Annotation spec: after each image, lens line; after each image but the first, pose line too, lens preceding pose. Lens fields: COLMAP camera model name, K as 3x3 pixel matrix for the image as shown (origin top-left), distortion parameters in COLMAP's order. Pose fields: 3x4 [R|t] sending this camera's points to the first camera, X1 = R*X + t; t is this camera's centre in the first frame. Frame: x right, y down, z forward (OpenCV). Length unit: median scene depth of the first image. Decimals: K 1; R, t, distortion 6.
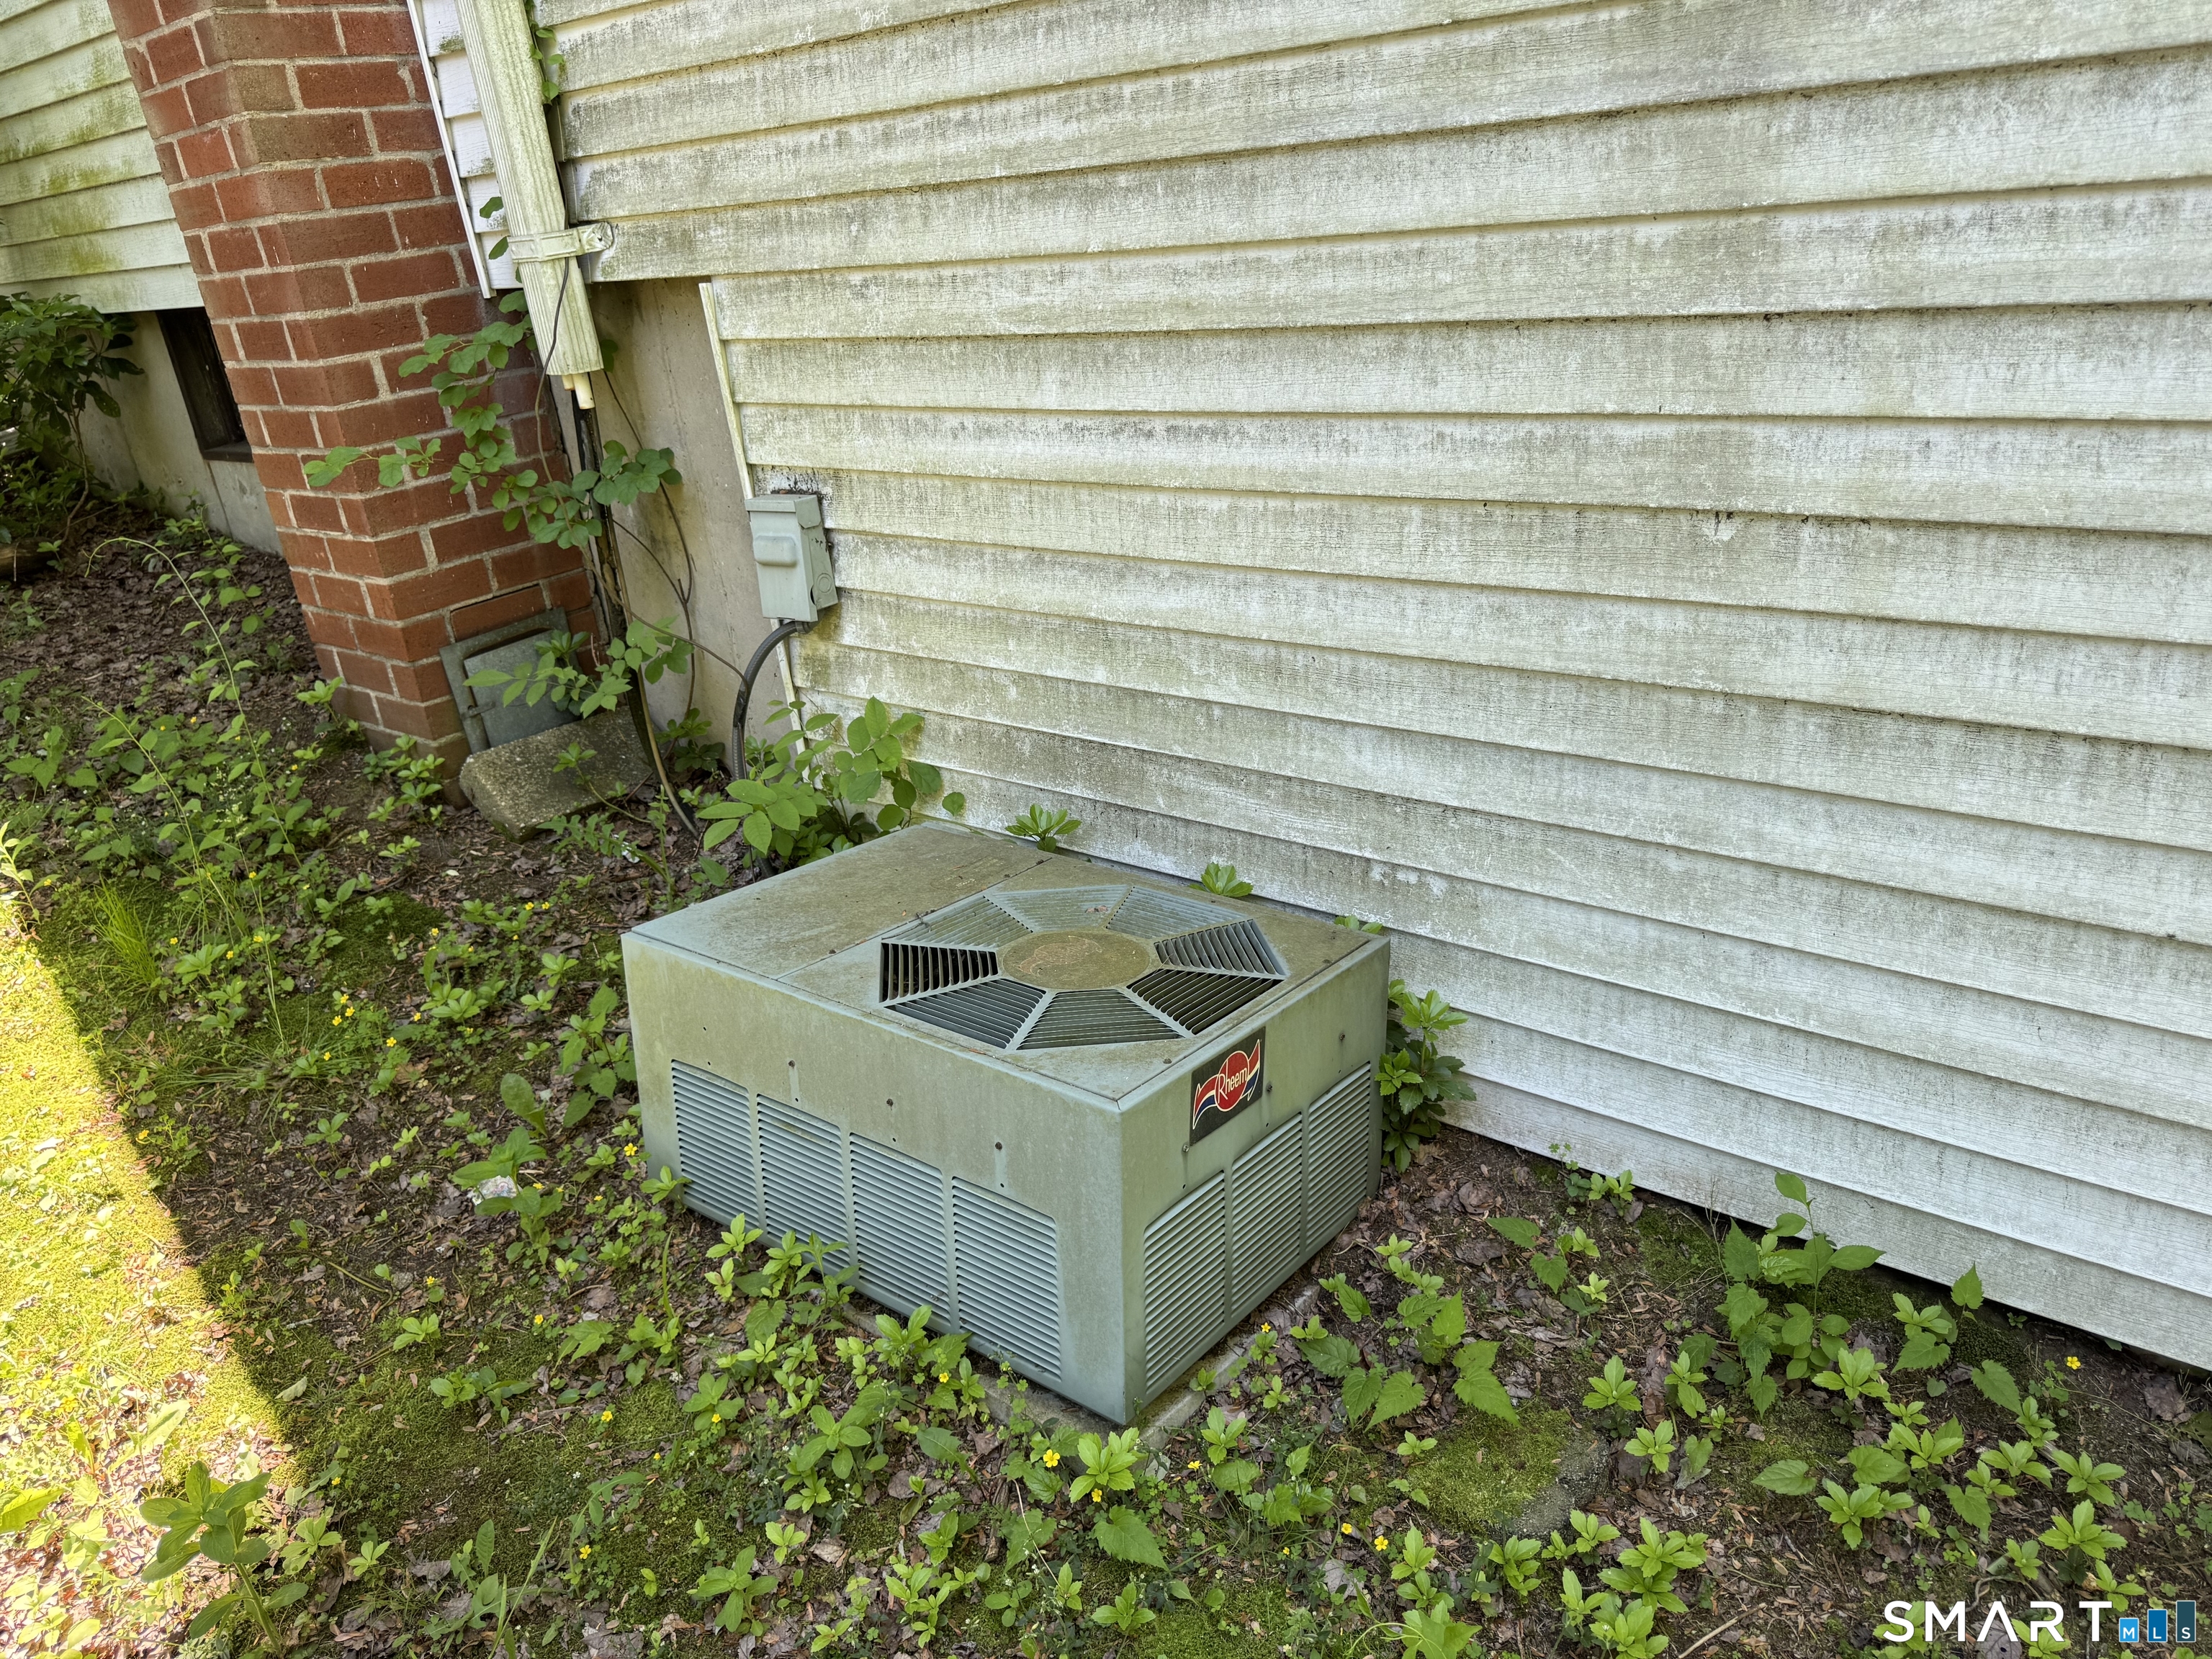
lens RADIAL K [[1750.2, 0, 1107.8], [0, 1750.2, 831.6], [0, 0, 1]] dist [0.038956, -0.000445]
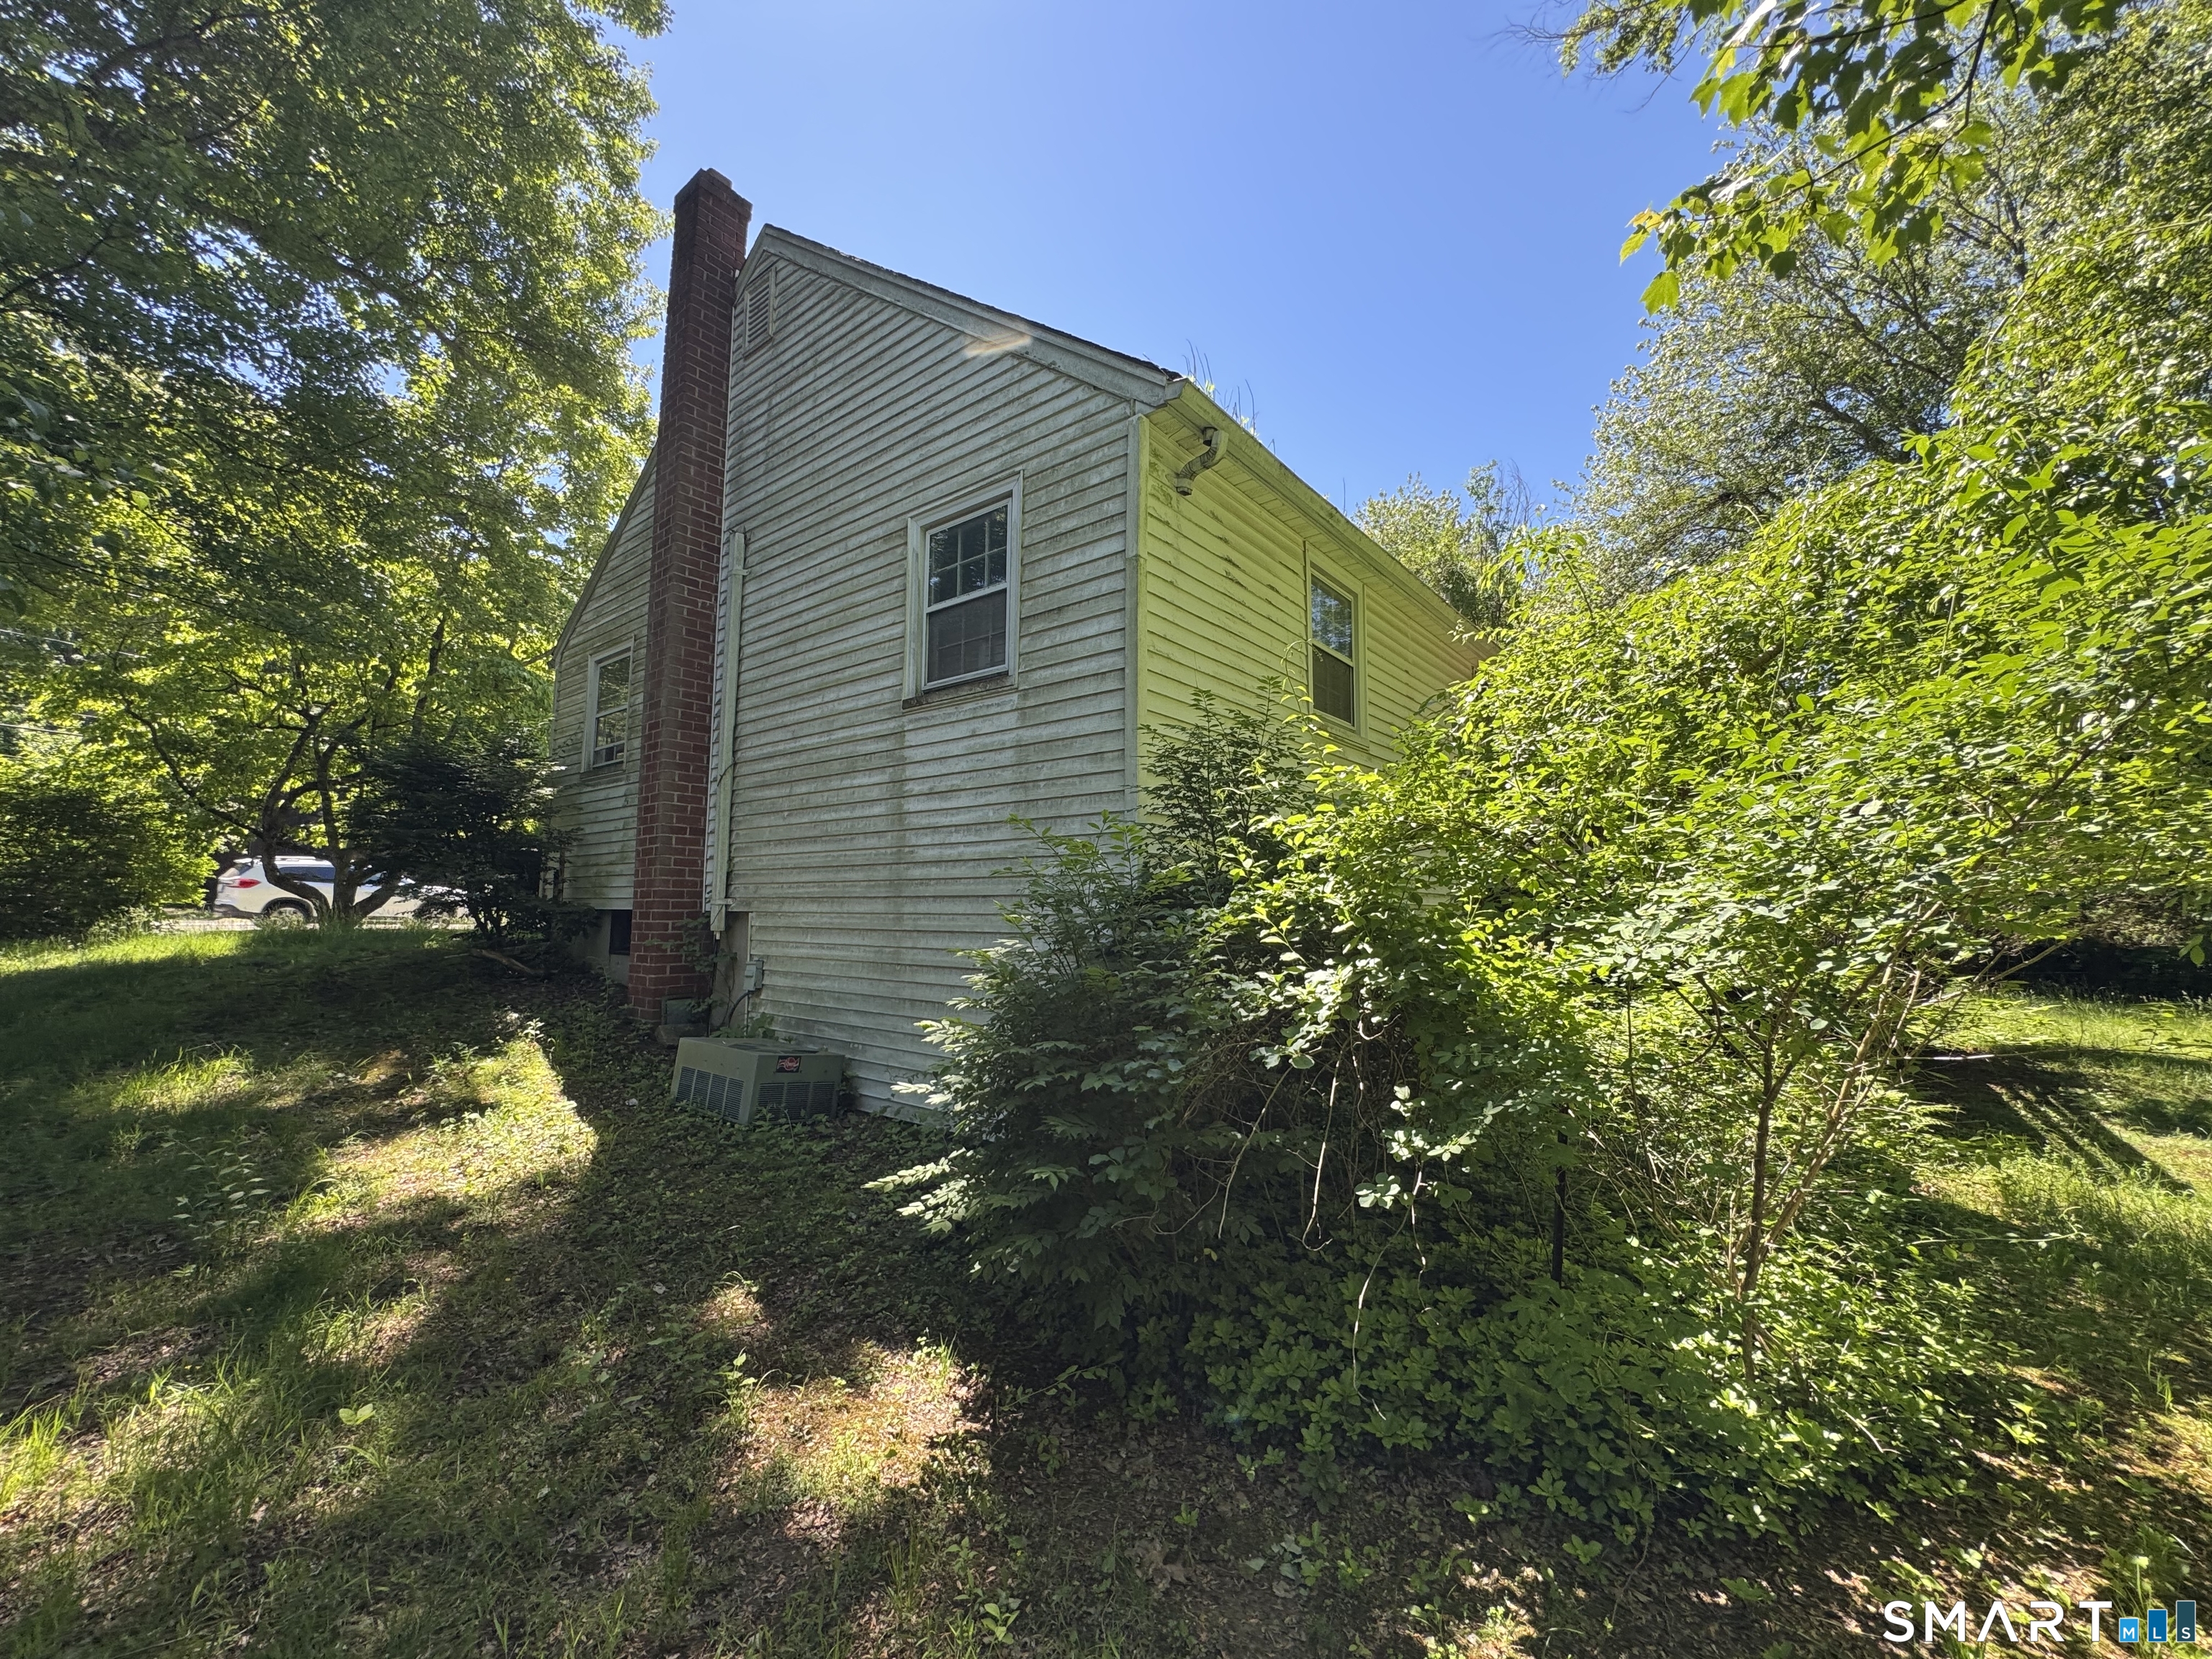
lens RADIAL K [[884.4, 0, 1107.7], [0, 884.4, 825.9], [0, 0, 1]] dist [-0.001365, 0.000344]
pose [[0.989892, 0.135449, 0.042032, 0.530294], [-0.100307, 0.878195, -0.467666, 0.440565], [-0.100258, 0.458723, 0.882905, -1.139696]]
